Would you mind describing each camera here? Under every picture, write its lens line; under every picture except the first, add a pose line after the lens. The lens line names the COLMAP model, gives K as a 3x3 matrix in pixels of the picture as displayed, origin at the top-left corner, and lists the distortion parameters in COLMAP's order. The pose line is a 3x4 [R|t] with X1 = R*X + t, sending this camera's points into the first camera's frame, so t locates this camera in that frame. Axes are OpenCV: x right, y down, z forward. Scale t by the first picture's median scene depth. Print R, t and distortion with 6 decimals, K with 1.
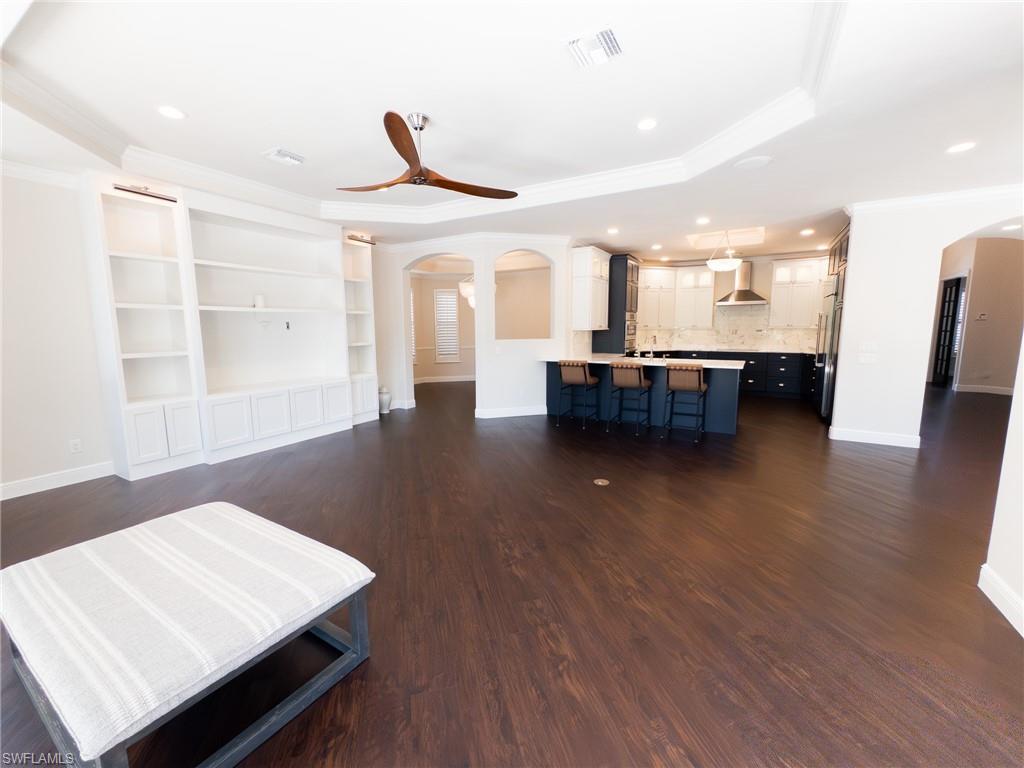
lens RADIAL K [[407.4, 0, 515.5], [0, 407.4, 381.1], [0, 0, 1]] dist [-0.000508, 0.000004]
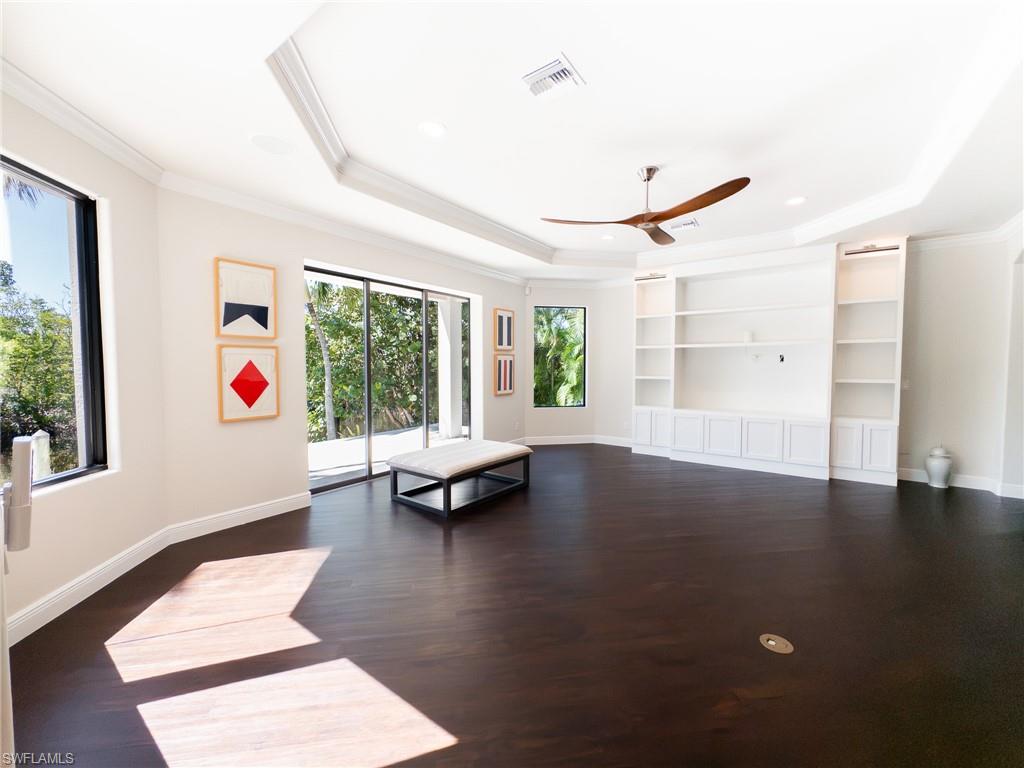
lens RADIAL K [[407.4, 0, 514.8], [0, 407.4, 382.5], [0, 0, 1]] dist [-0.000508, 0.000004]
pose [[-0.099655, 0.050502, -0.993740, 0.572064], [-0.129435, 0.989567, 0.063271, -0.062110], [0.986568, 0.134930, -0.092078, 0.501585]]
